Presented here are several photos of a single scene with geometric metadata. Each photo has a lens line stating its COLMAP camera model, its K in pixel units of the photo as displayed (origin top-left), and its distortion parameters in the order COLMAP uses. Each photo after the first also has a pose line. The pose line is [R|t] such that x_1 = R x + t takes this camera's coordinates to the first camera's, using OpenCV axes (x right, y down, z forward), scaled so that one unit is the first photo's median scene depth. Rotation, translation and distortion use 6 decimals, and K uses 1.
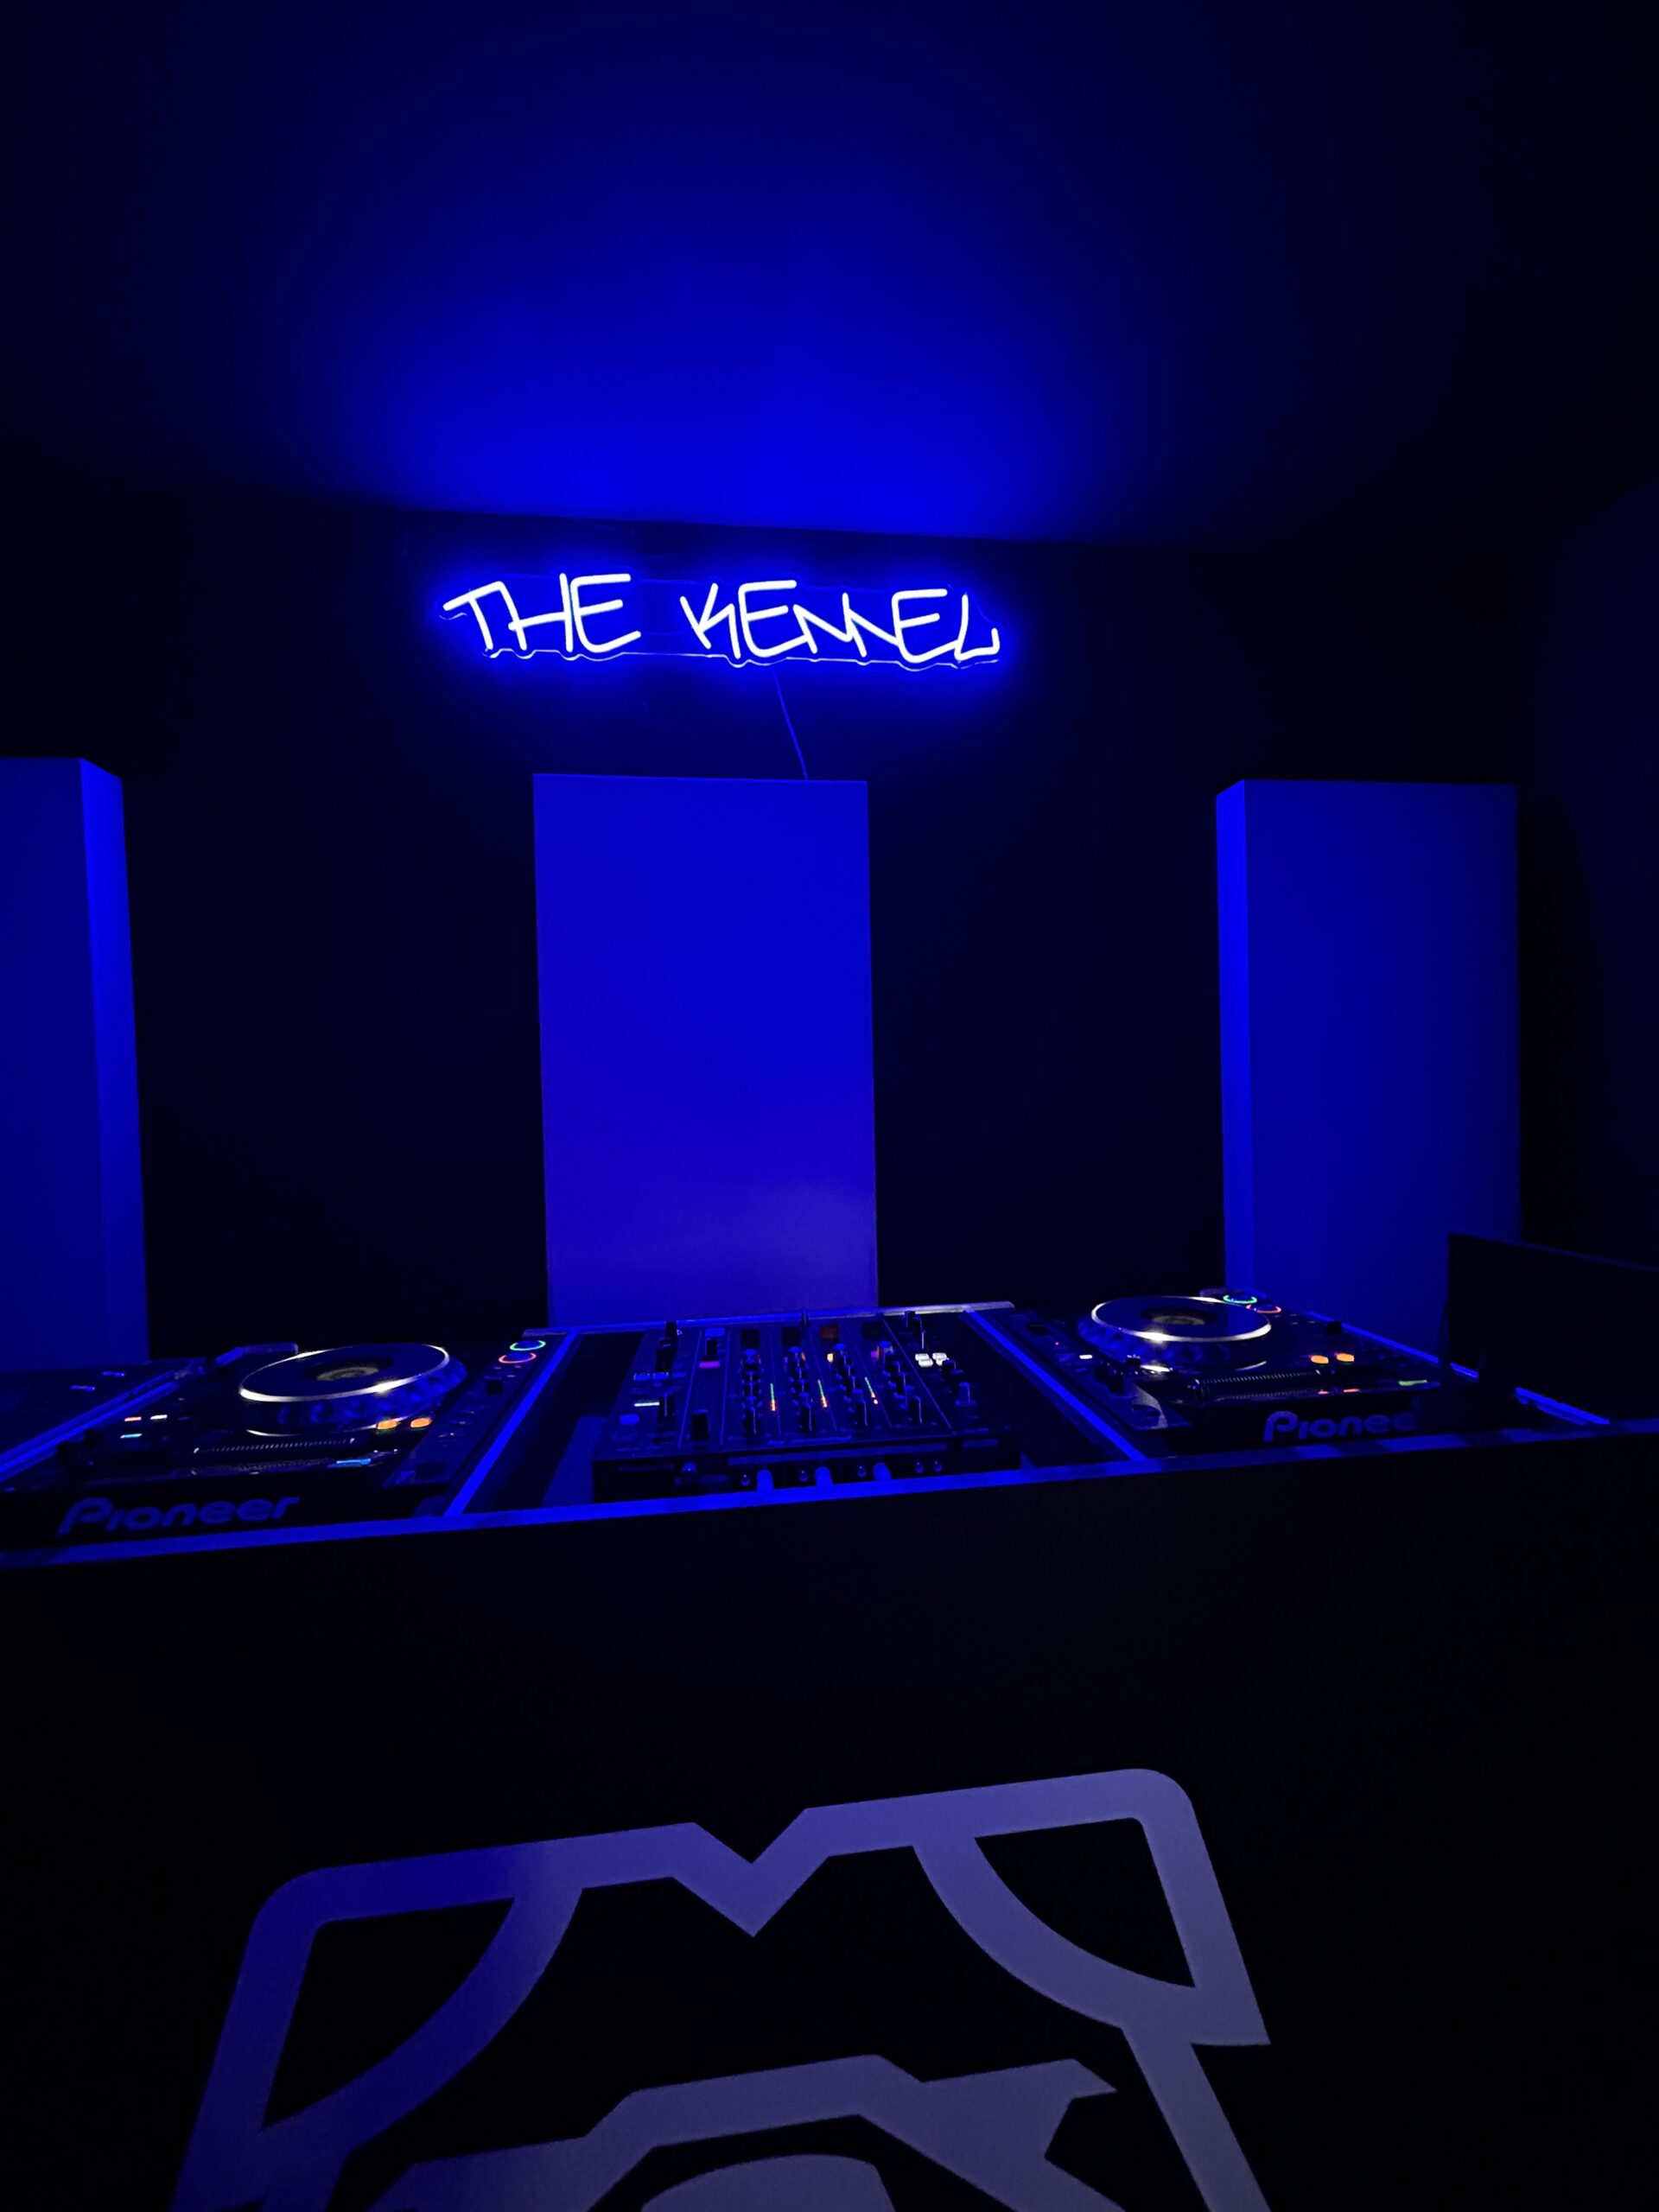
lens RADIAL K [[876.1, 0, 829.7], [0, 876.1, 1118.6], [0, 0, 1]] dist [-0.002713, 0.000711]
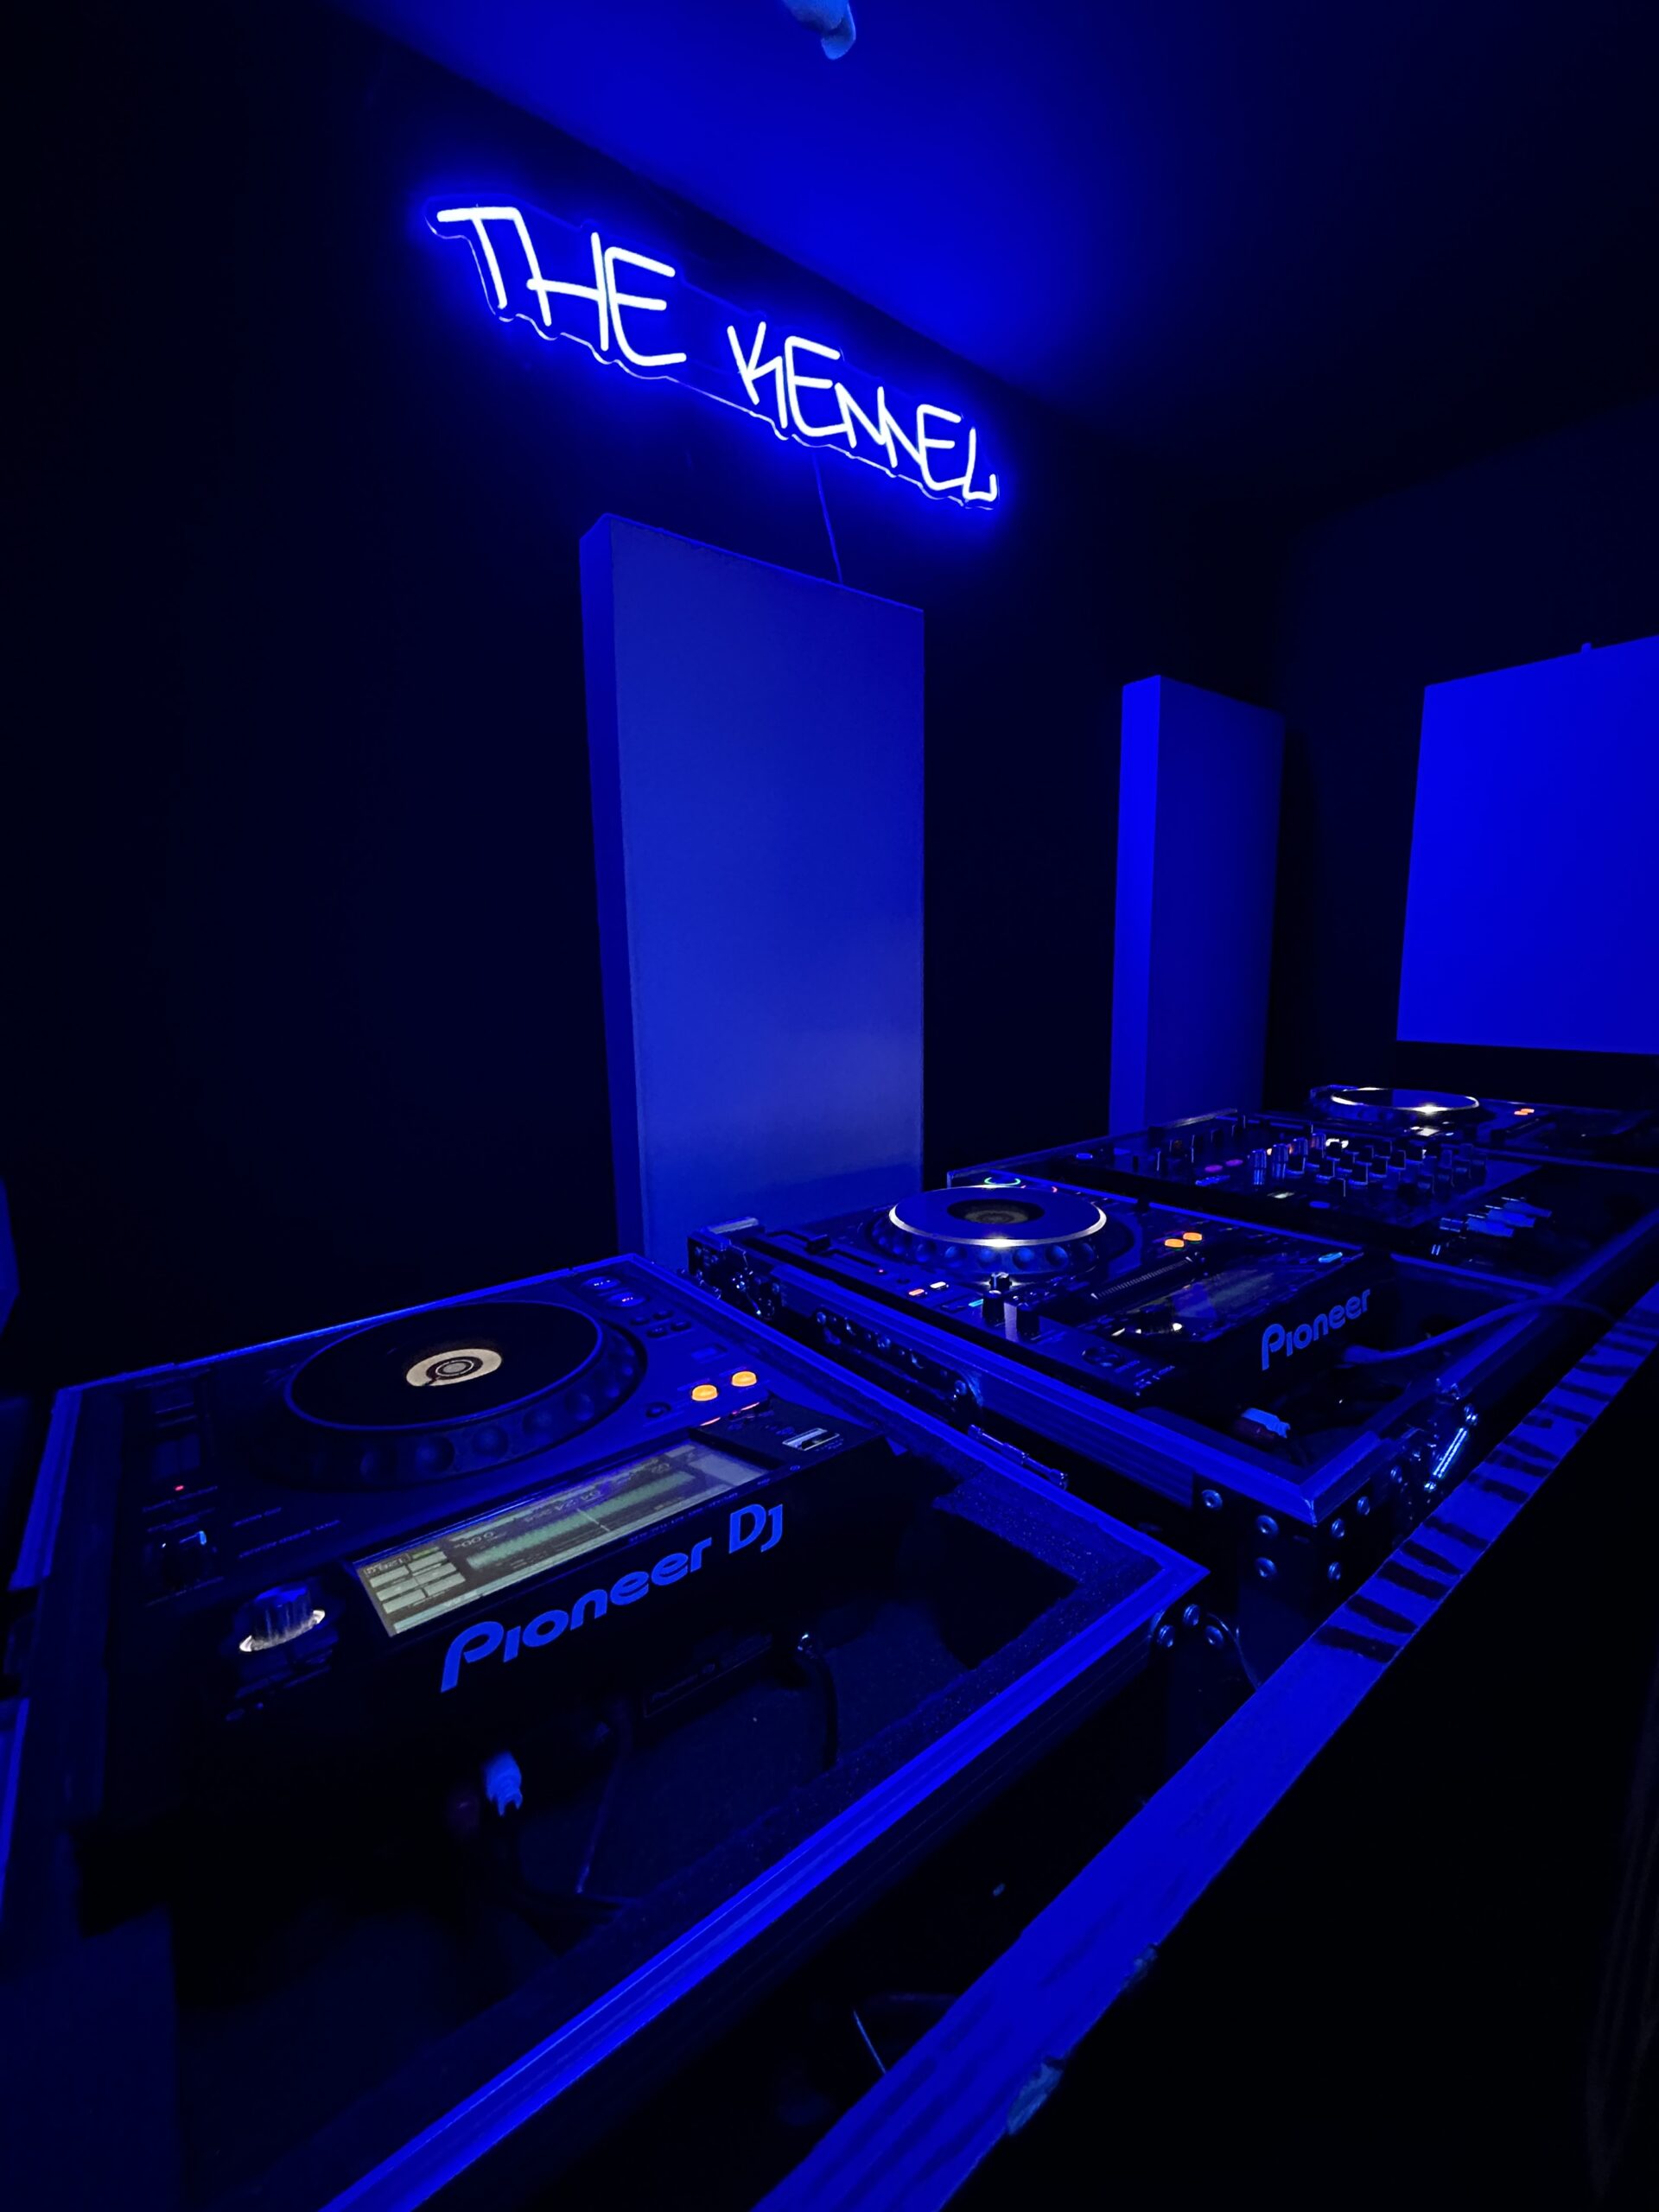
lens RADIAL K [[876.1, 0, 841.6], [0, 876.1, 1121.0], [0, 0, 1]] dist [-0.002713, 0.000711]
pose [[0.856525, -0.085406, 0.508989, -0.569596], [0.015204, 0.989960, 0.140527, 0.032733], [-0.515881, -0.112626, 0.849225, 0.163341]]
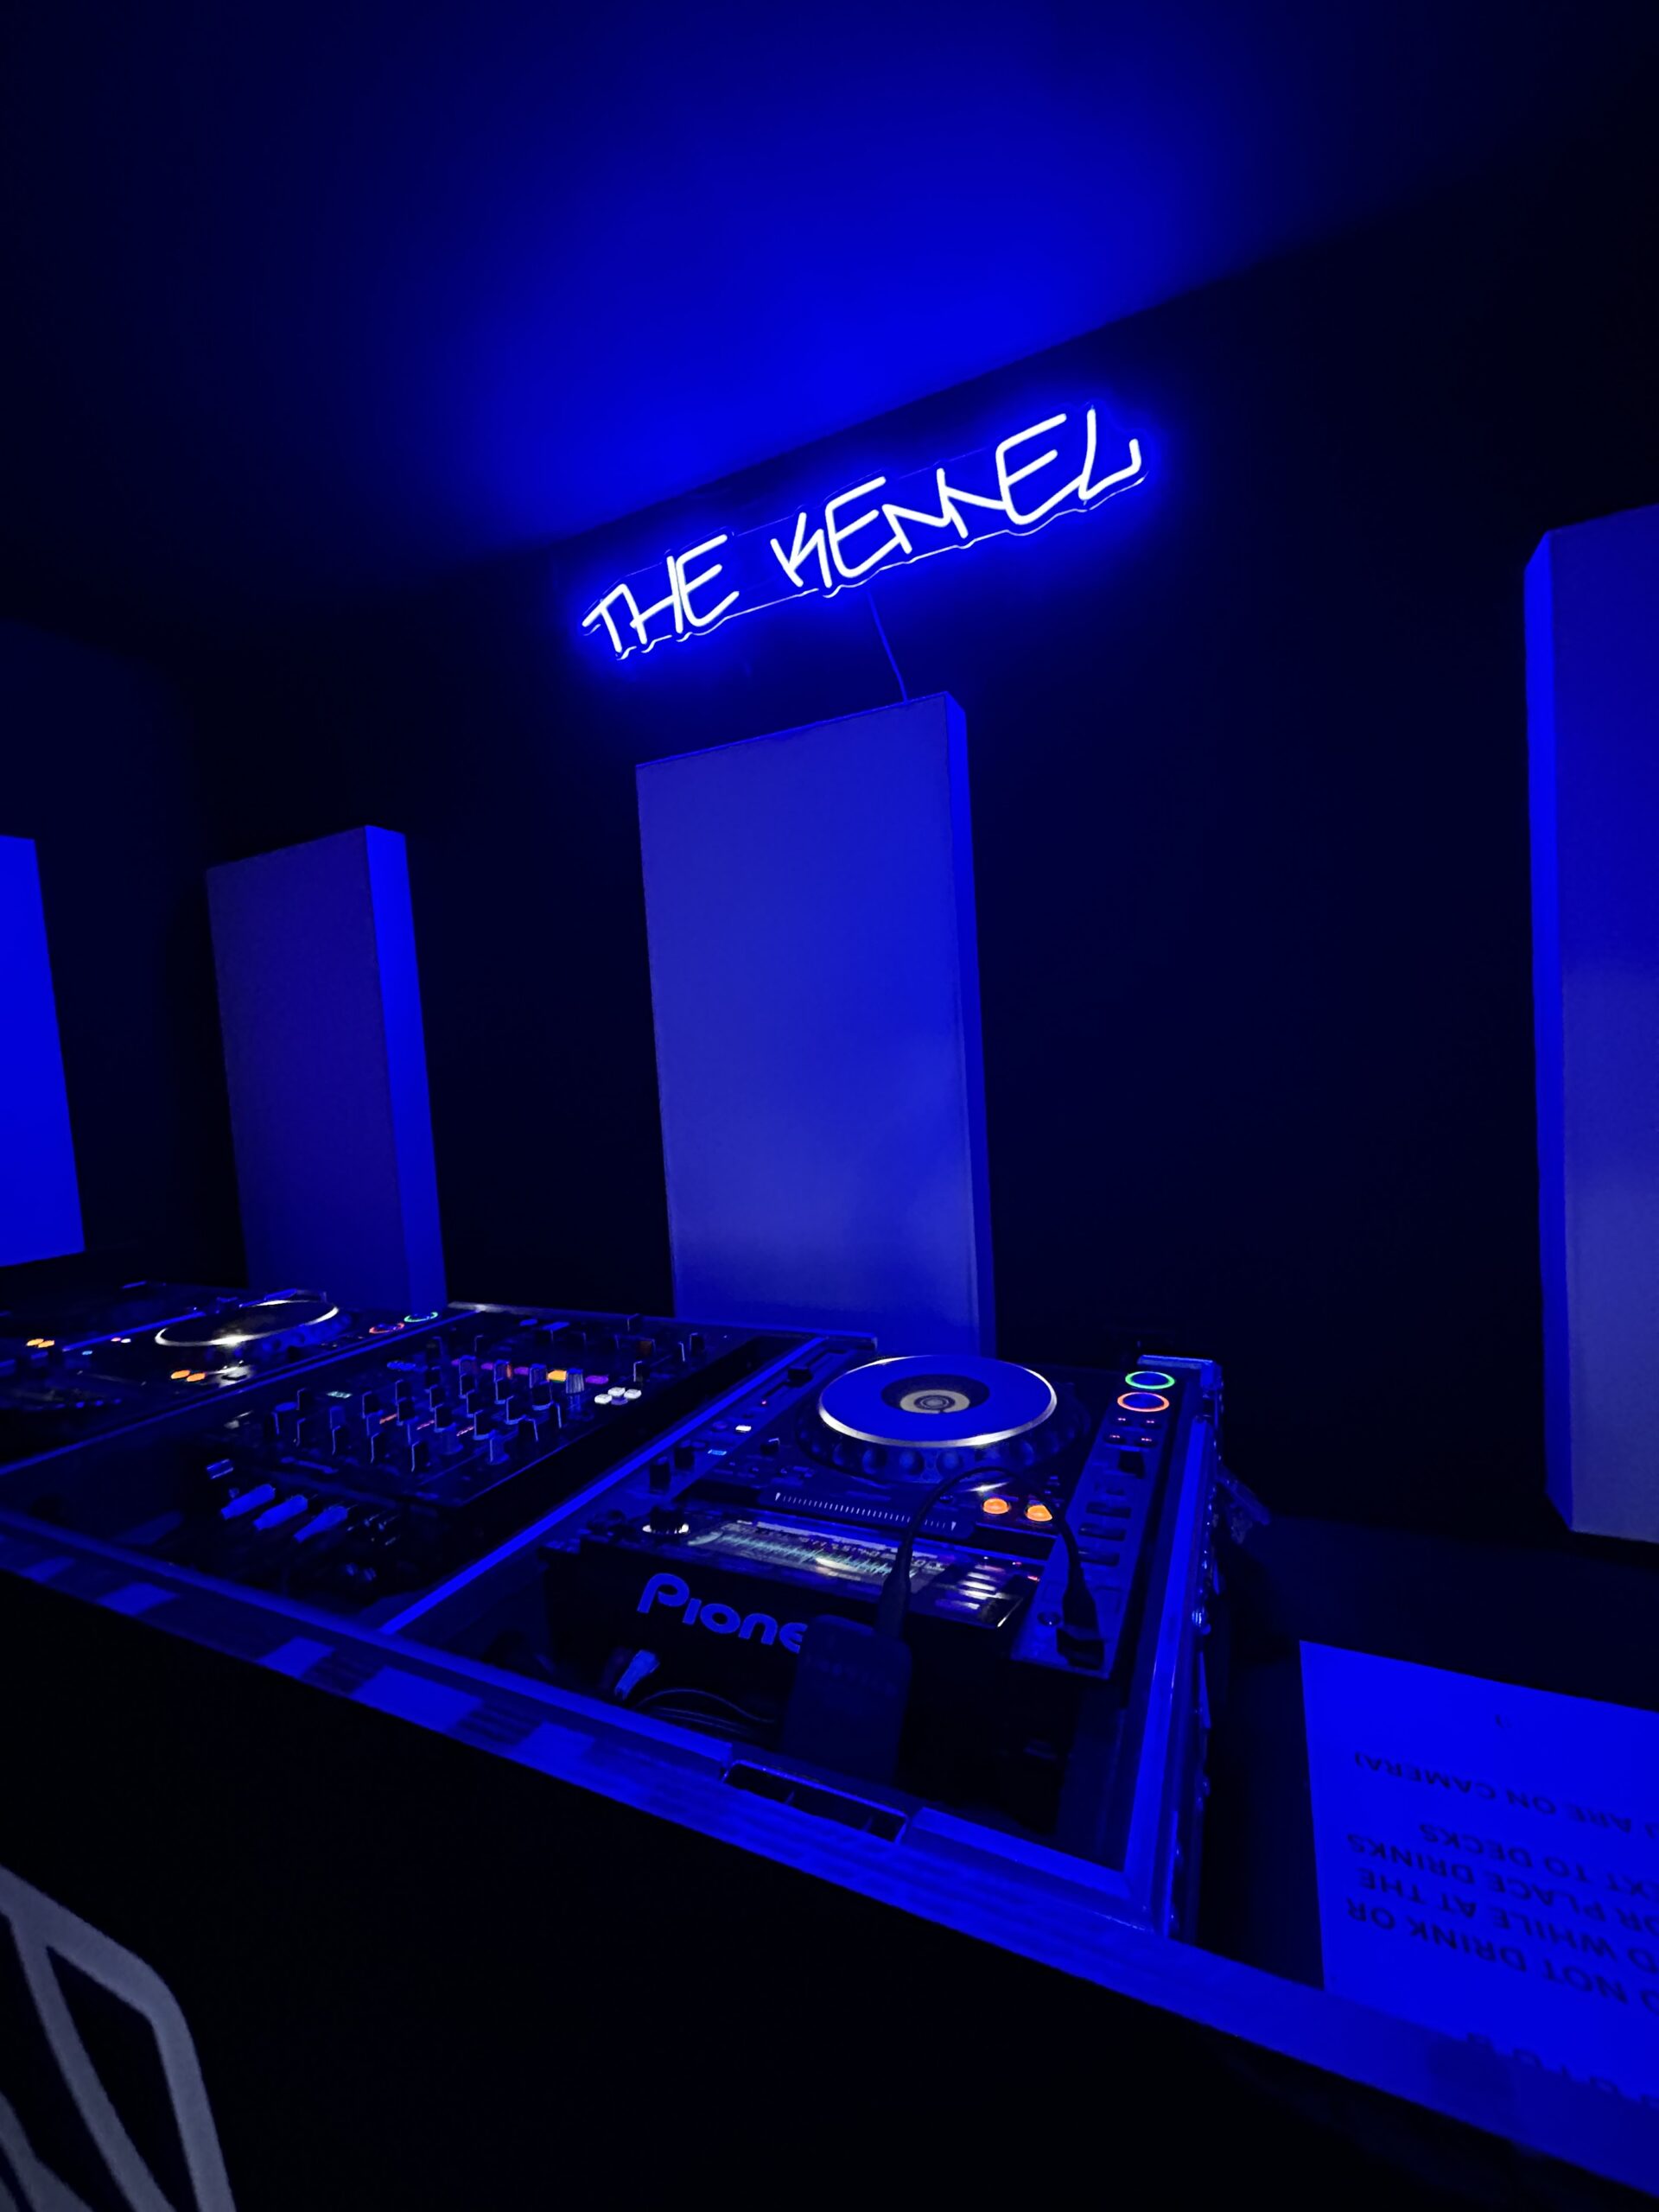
lens RADIAL K [[876.1, 0, 831.2], [0, 876.1, 1109.7], [0, 0, 1]] dist [-0.002713, 0.000711]
pose [[0.851239, 0.002401, -0.524773, 0.388559], [0.025421, 0.998627, 0.045806, -0.022426], [0.524163, -0.052332, 0.850009, 0.199470]]
